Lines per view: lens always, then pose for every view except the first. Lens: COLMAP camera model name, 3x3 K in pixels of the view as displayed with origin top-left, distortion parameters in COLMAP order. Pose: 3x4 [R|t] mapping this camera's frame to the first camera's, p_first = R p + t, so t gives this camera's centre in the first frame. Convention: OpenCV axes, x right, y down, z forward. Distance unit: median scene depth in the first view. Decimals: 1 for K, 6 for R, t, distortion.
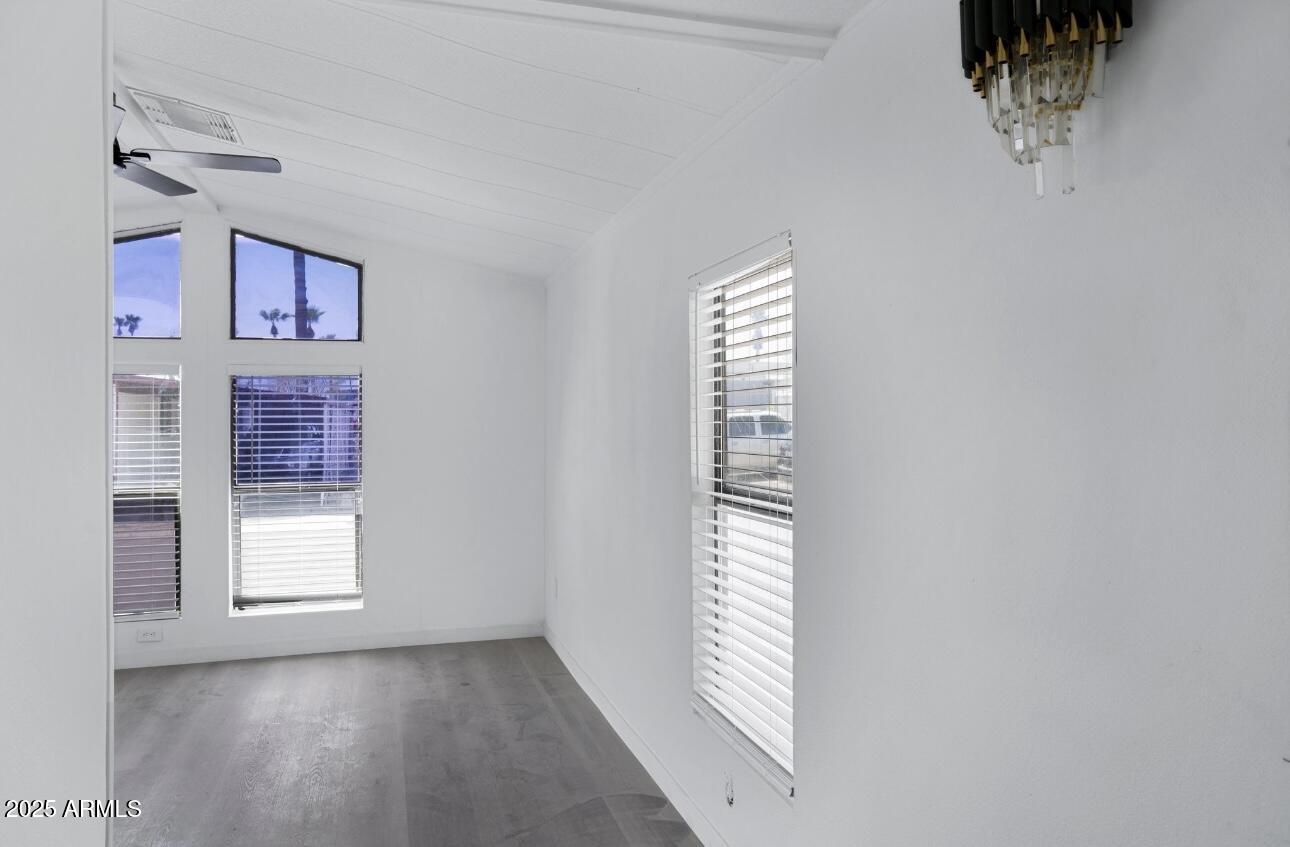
lens RADIAL K [[867.1, 0, 646.2], [0, 867.1, 423.7], [0, 0, 1]] dist [0.002684, 0.003043]
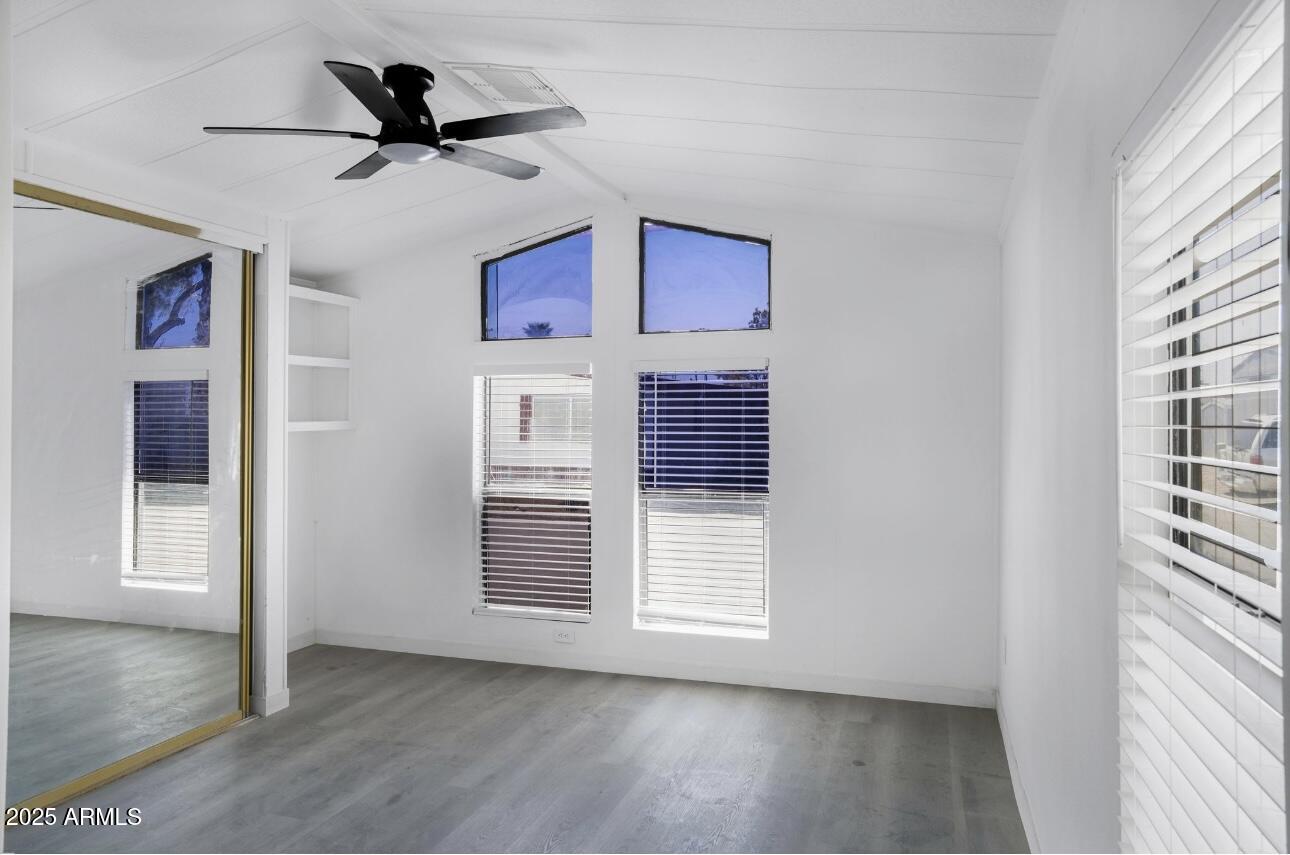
lens RADIAL K [[863.1, 0, 640.5], [0, 863.1, 422.2], [0, 0, 1]] dist [-0.006836, 0.003091]
pose [[0.813030, 0.003336, -0.582212, 0.072819], [-0.004603, 0.999989, -0.000697, -0.001374], [0.582204, 0.003246, 0.813037, 0.243968]]
